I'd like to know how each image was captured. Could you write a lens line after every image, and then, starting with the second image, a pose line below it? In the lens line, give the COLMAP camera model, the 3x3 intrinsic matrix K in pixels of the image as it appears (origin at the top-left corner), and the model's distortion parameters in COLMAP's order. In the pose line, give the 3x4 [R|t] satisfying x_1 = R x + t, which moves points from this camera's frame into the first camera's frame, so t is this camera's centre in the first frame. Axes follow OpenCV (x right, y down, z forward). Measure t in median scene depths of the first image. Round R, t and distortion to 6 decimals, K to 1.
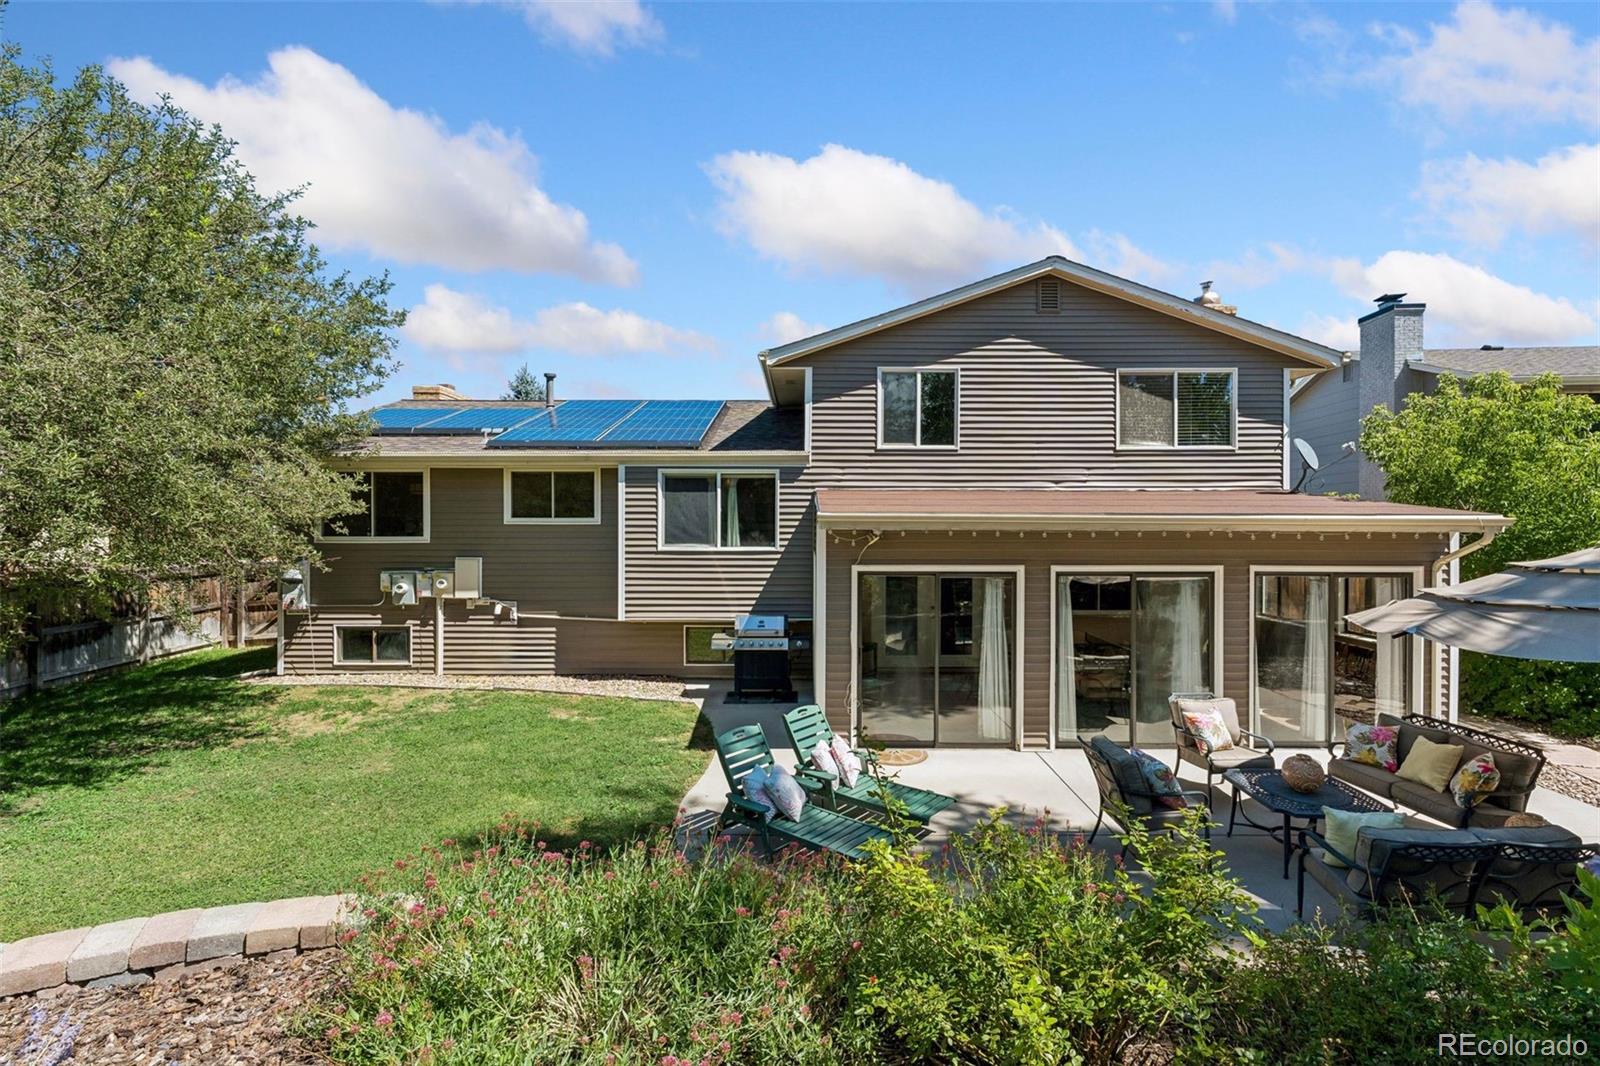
lens RADIAL K [[732.8, 0, 815.1], [0, 732.8, 532.2], [0, 0, 1]] dist [0.000941, -0.000013]
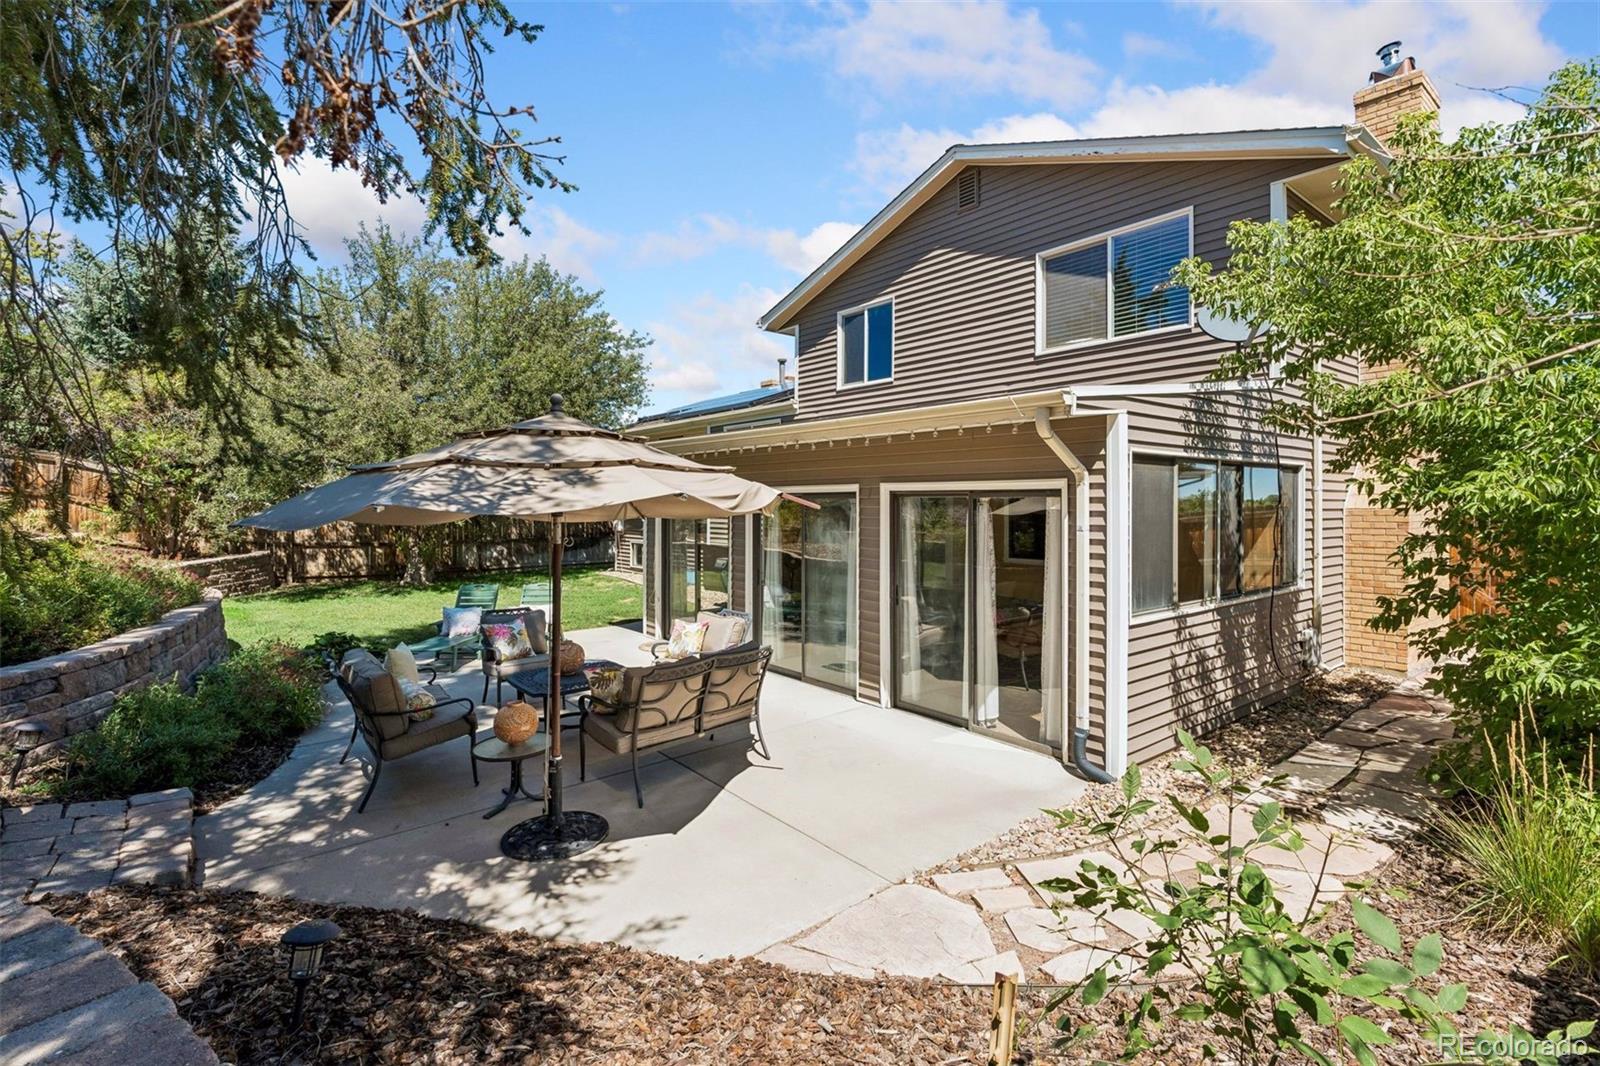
lens RADIAL K [[732.8, 0, 804.7], [0, 732.8, 517.3], [0, 0, 1]] dist [0.000941, -0.000013]
pose [[0.619421, 0.017056, -0.784874, 0.888417], [-0.004218, 0.999822, 0.018399, 0.050349], [0.785048, -0.008086, 0.619383, 0.304011]]
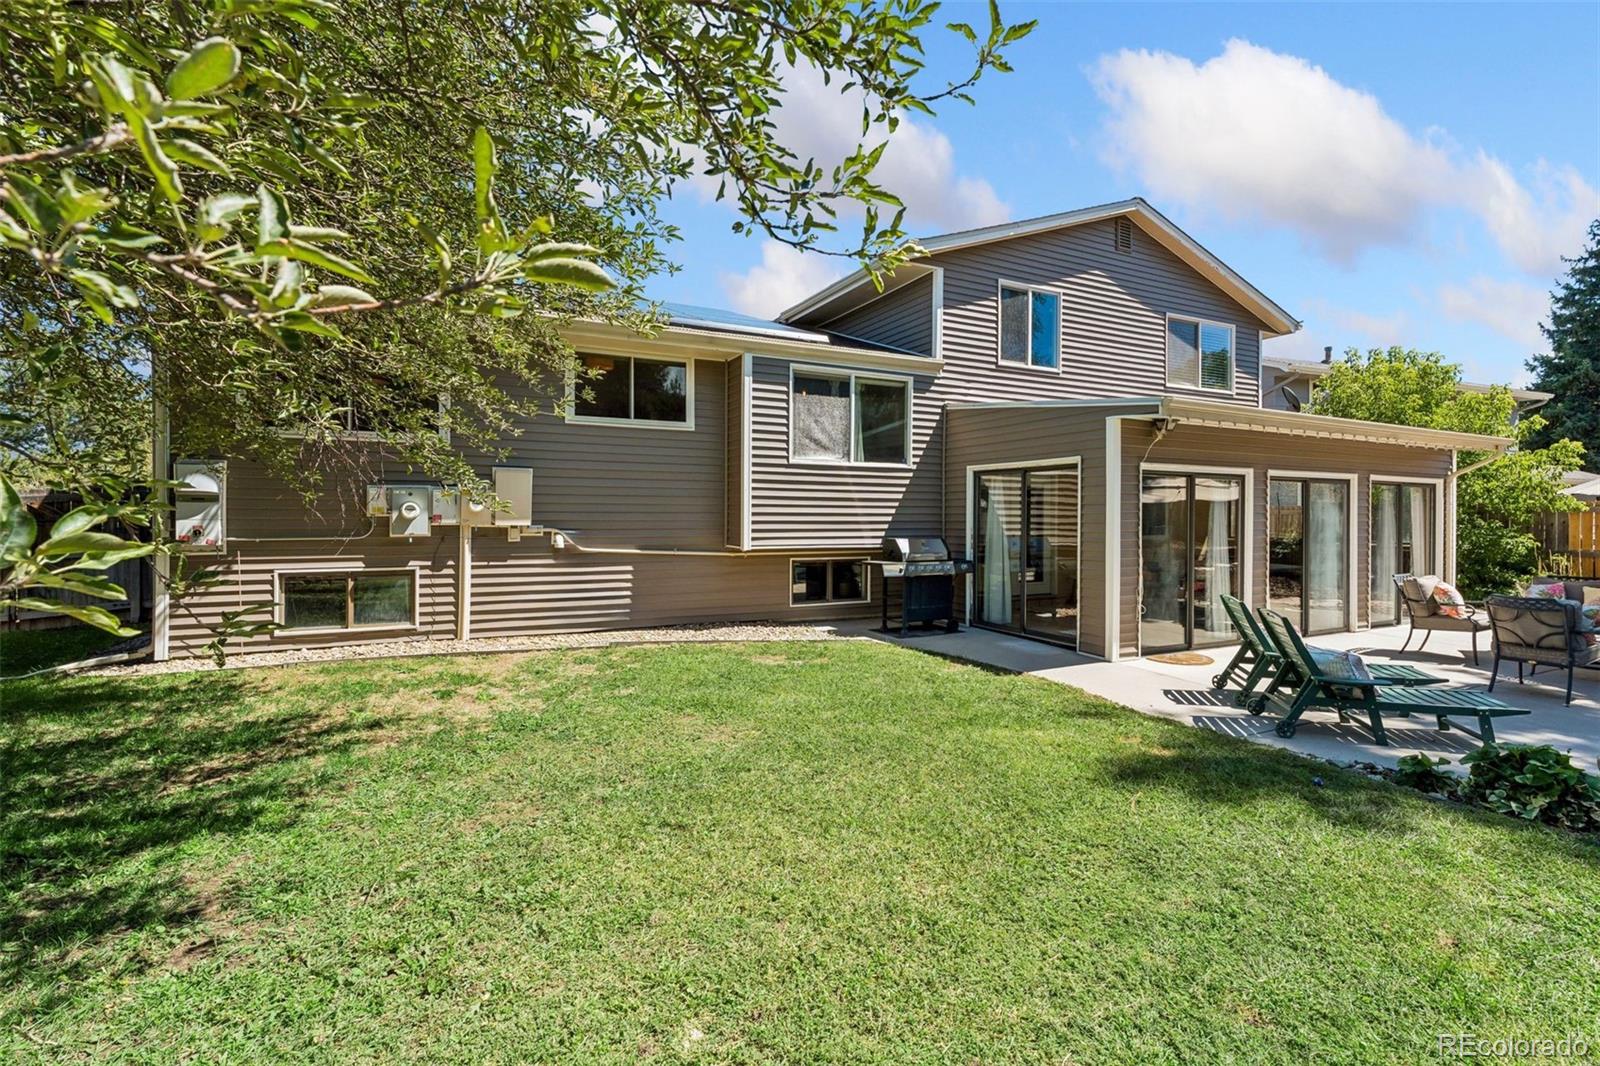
lens RADIAL K [[732.8, 0, 808.8], [0, 732.8, 524.5], [0, 0, 1]] dist [0.000941, -0.000013]
pose [[0.892426, -0.002074, 0.451189, -0.562093], [0.002075, 0.999998, 0.000492, 0.092610], [-0.451189, 0.000497, 0.892428, 0.259824]]
